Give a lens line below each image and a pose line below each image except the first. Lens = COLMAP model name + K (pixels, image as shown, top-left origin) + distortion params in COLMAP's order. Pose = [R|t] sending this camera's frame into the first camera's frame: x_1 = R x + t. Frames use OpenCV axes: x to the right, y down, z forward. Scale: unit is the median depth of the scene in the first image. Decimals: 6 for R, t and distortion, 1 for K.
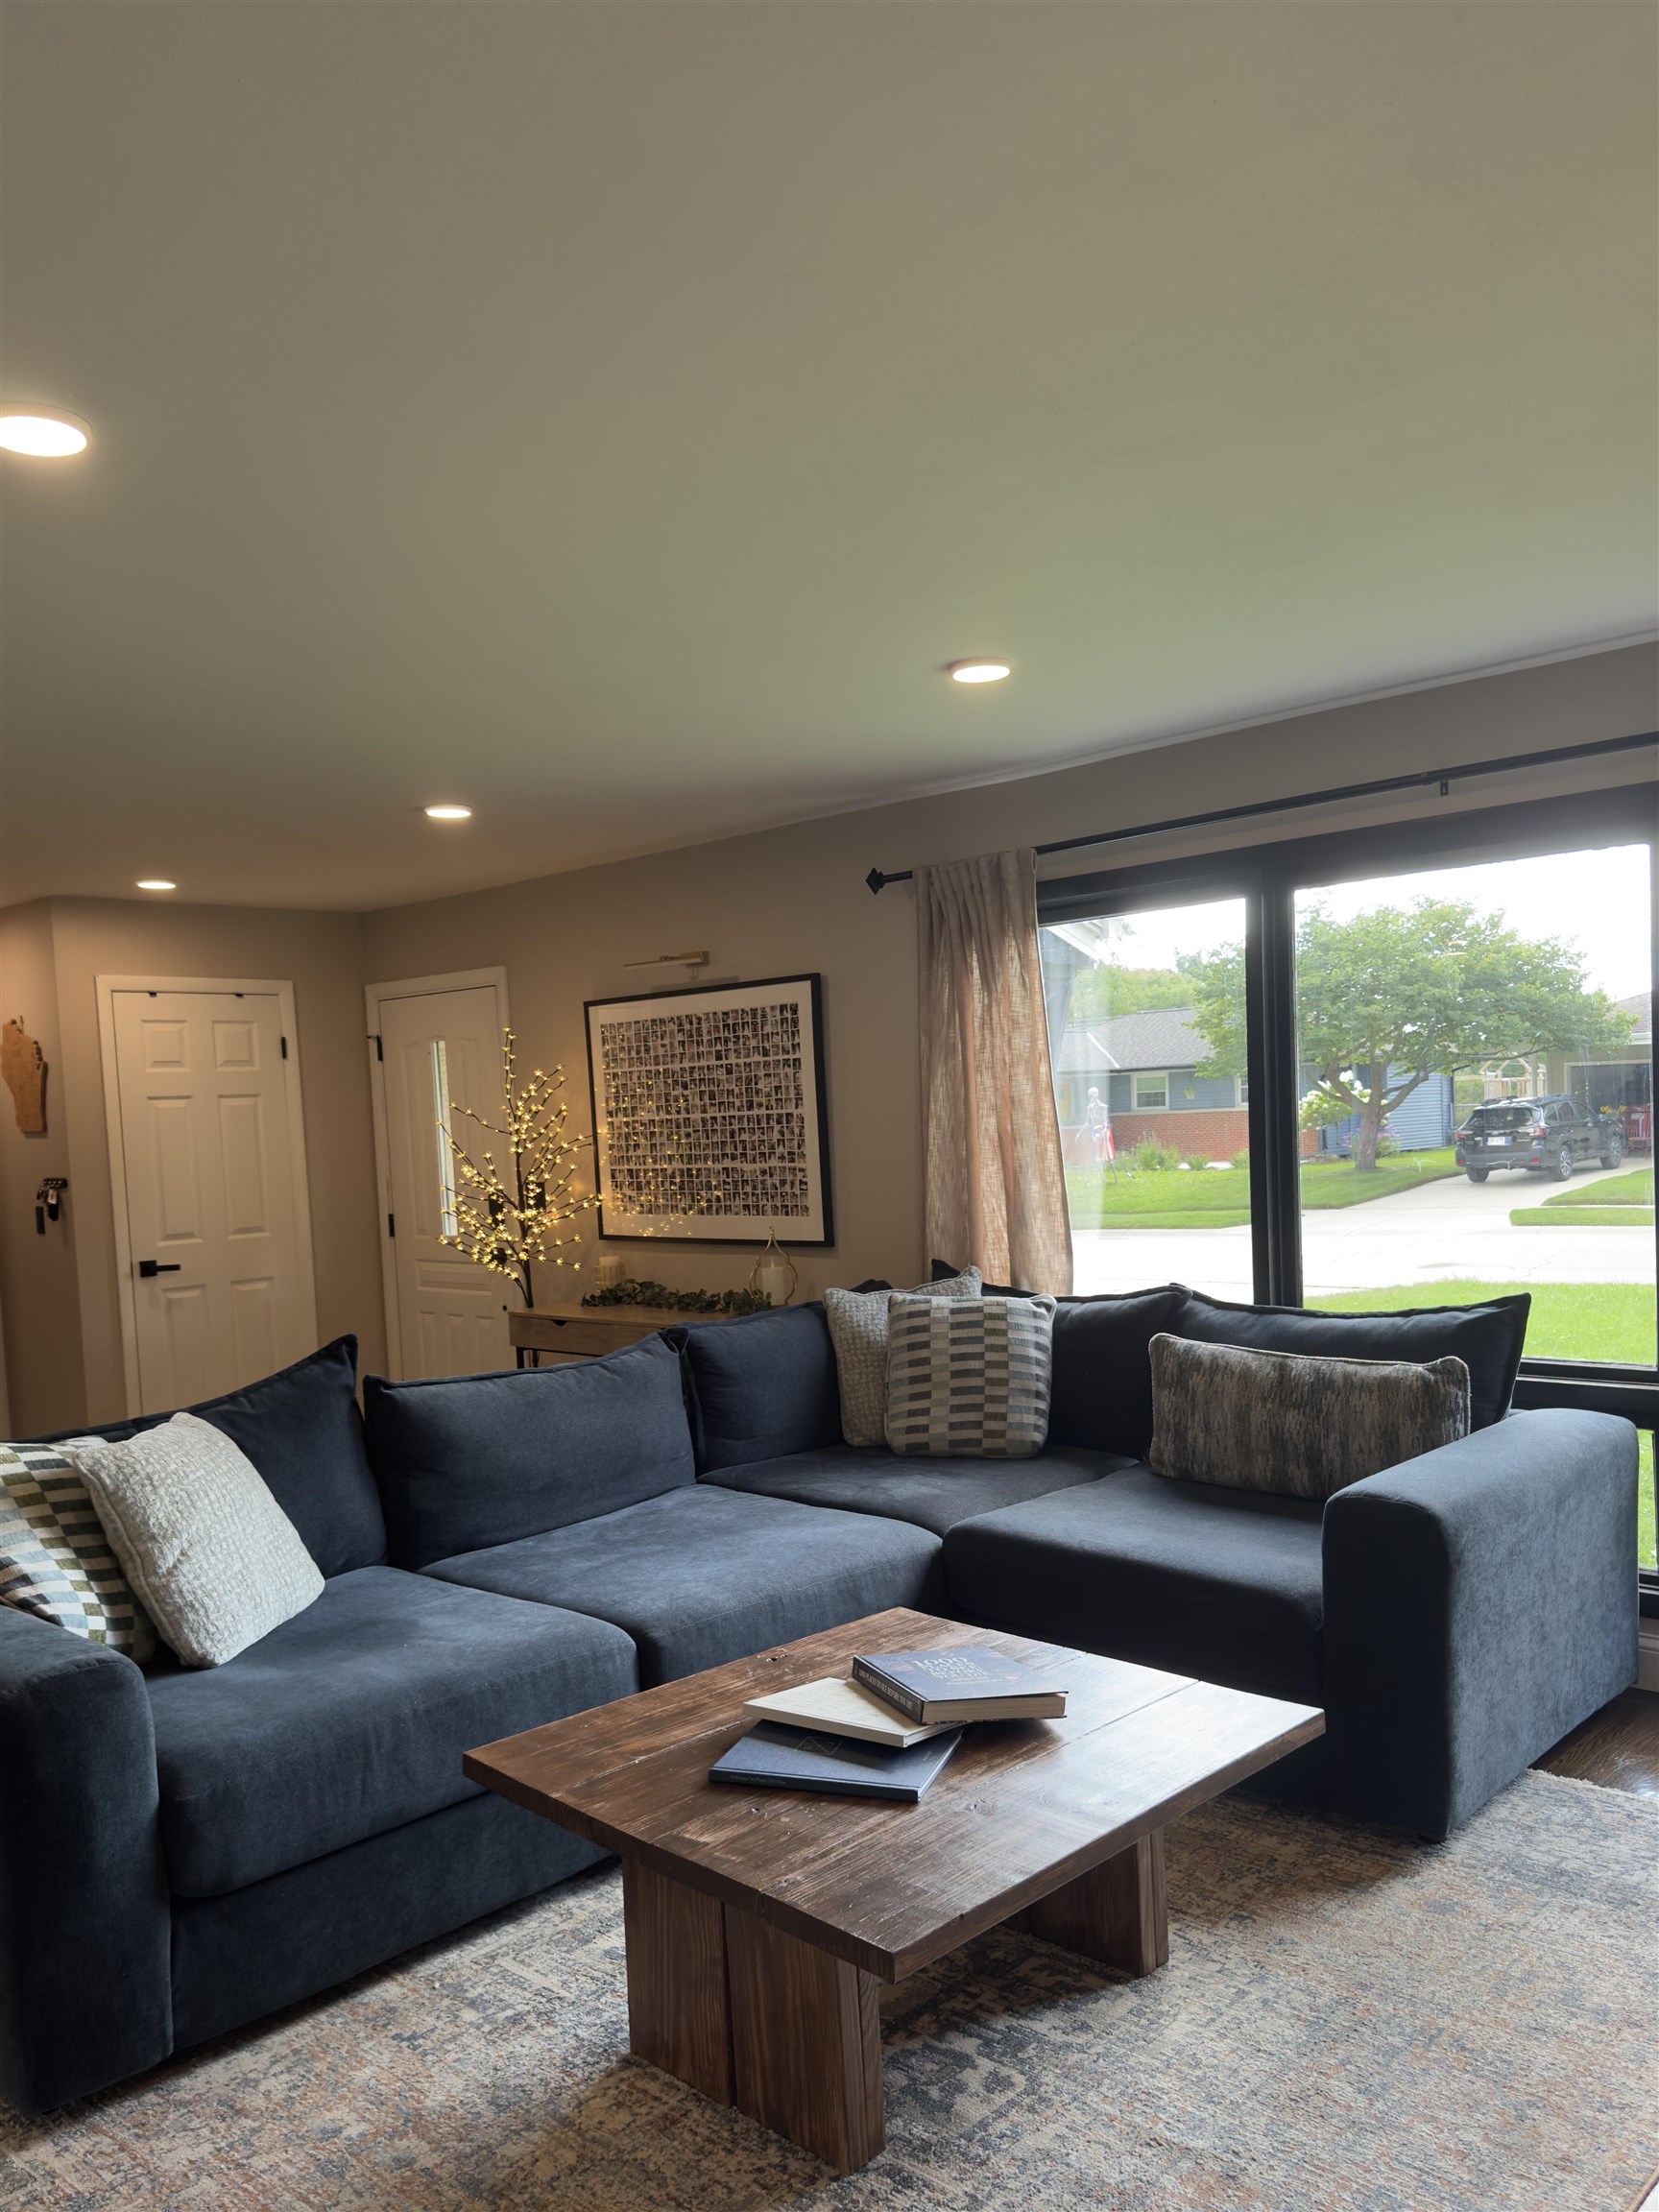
lens RADIAL K [[1692.2, 0, 841.1], [0, 1692.2, 1215.3], [0, 0, 1]] dist [0.132476, -0.217486]
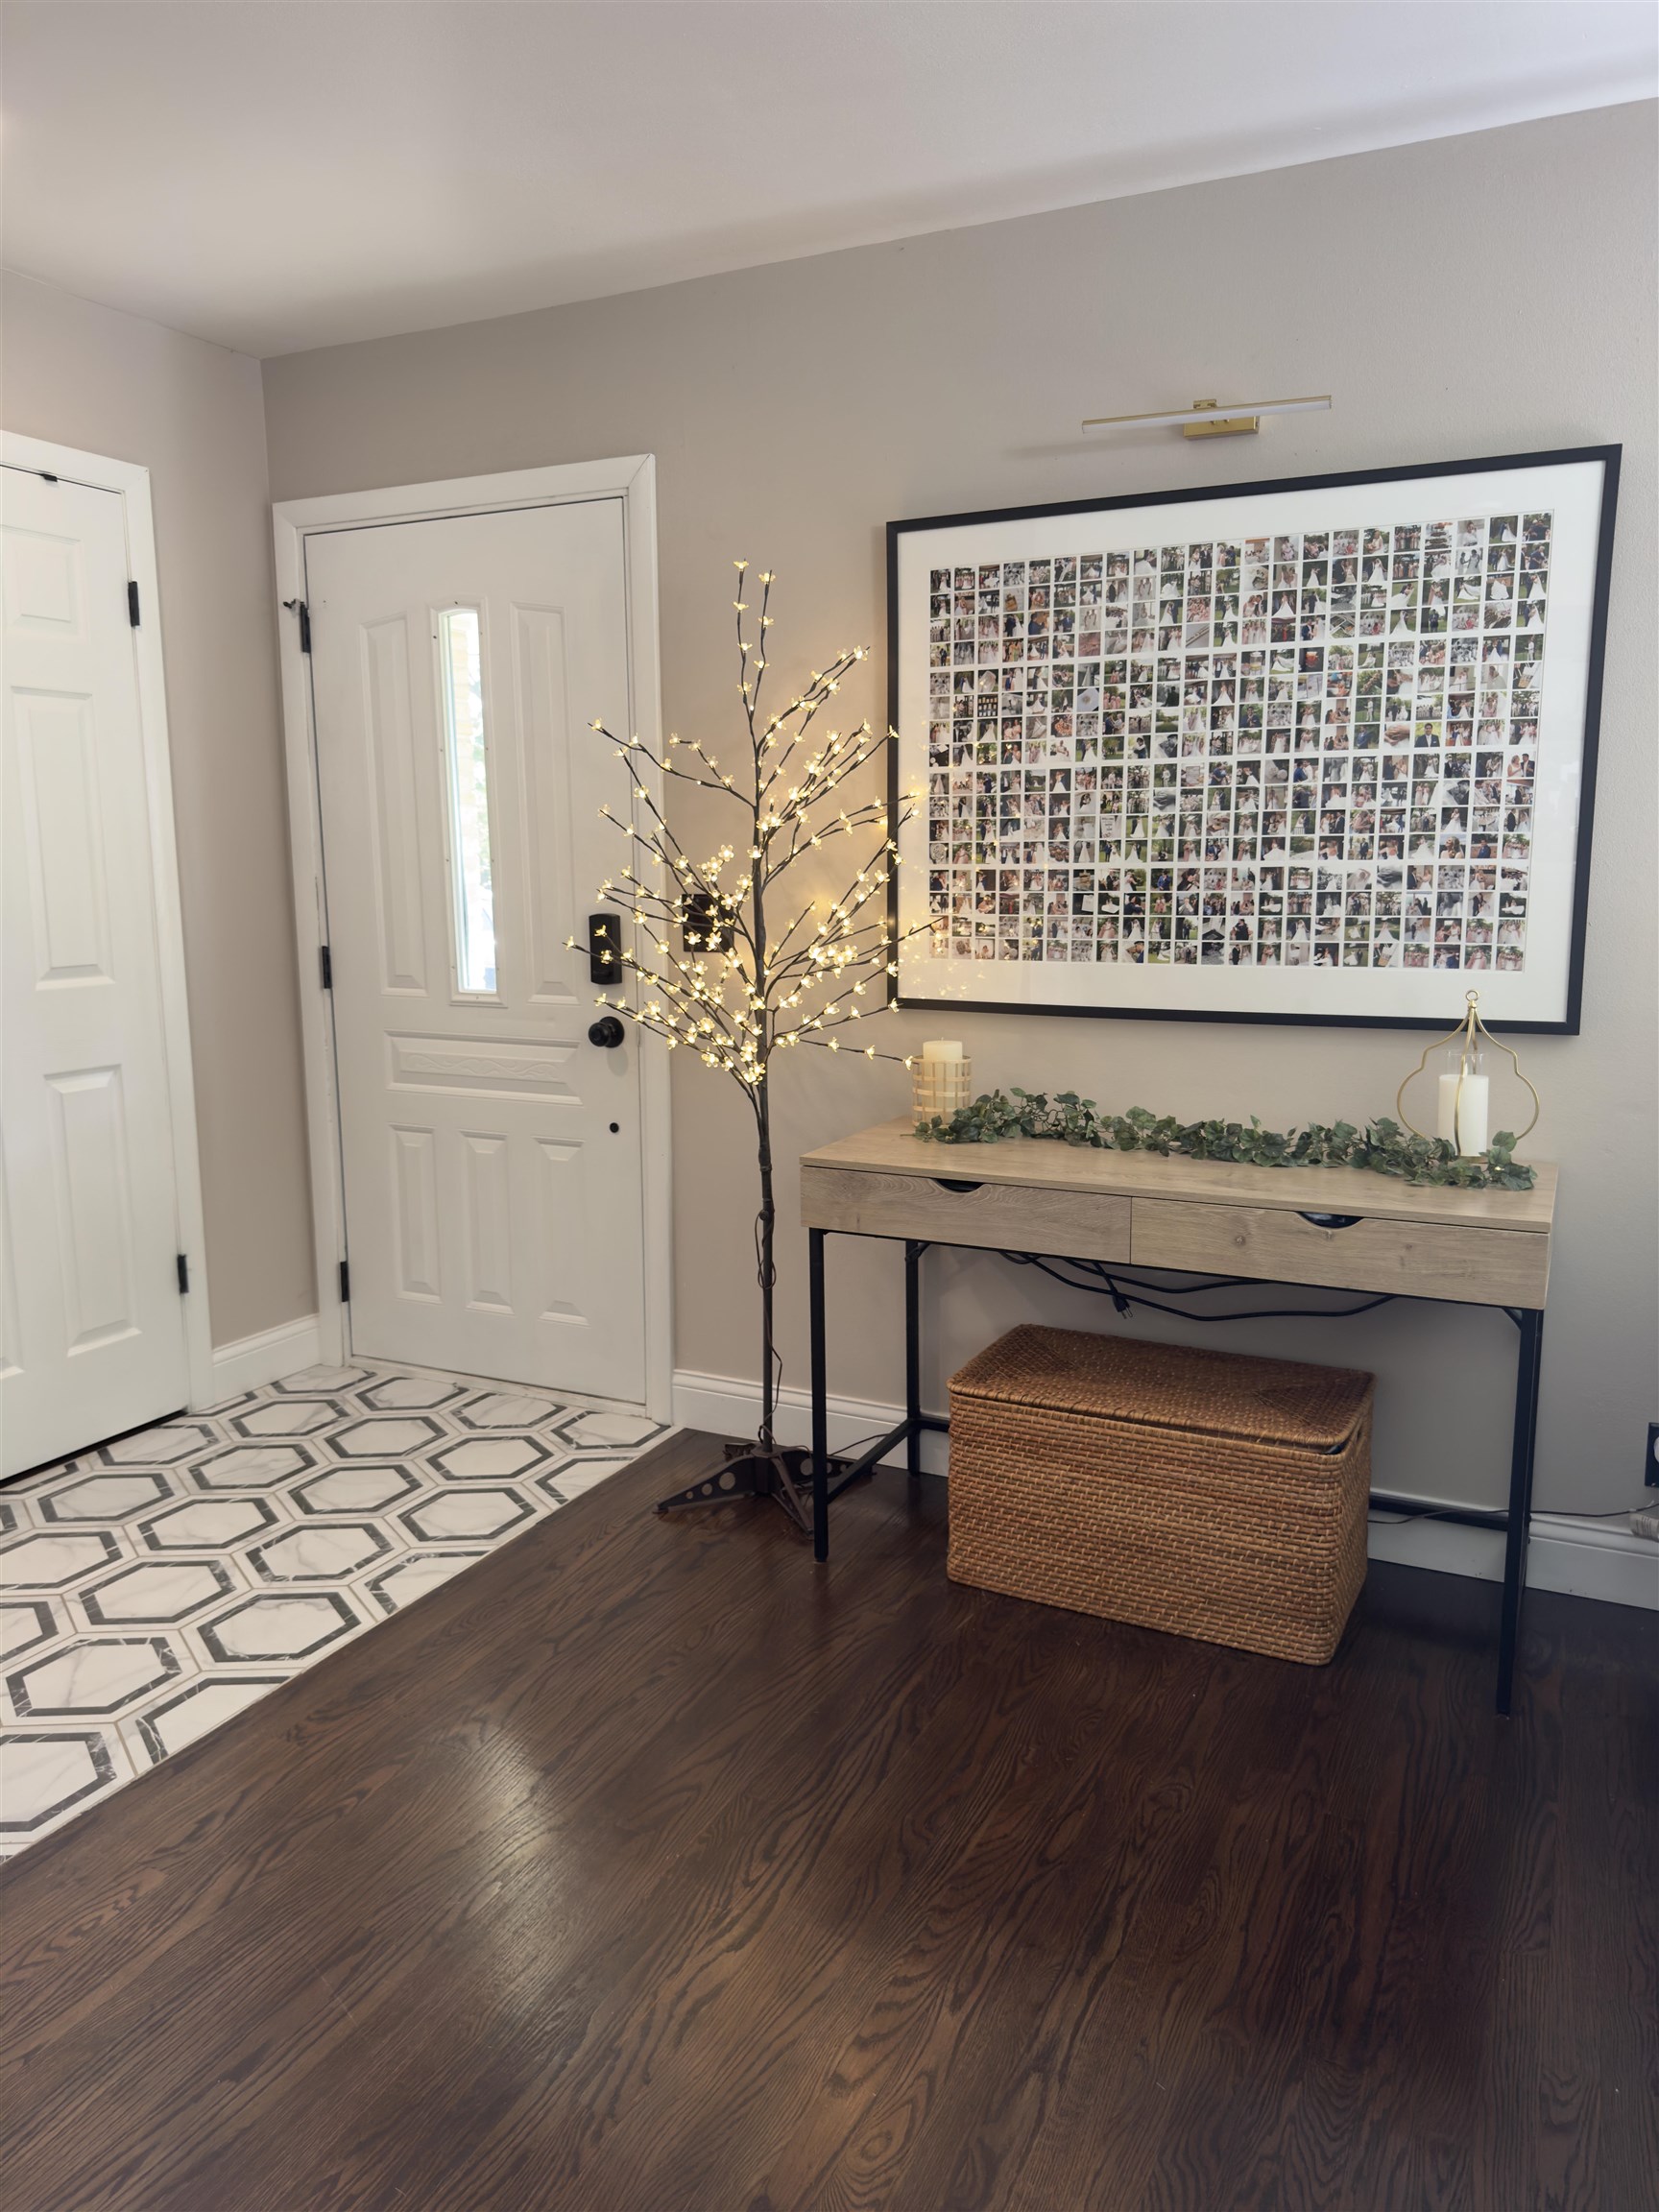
lens RADIAL K [[1544.0, 0, 839.5], [0, 1544.0, 1109.2], [0, 0, 1]] dist [0.158010, -0.303485]
pose [[0.952848, 0.000296, 0.303448, -0.342900], [-0.026111, 0.996371, 0.081018, 0.008851], [-0.302322, -0.085121, 0.949397, 0.627859]]
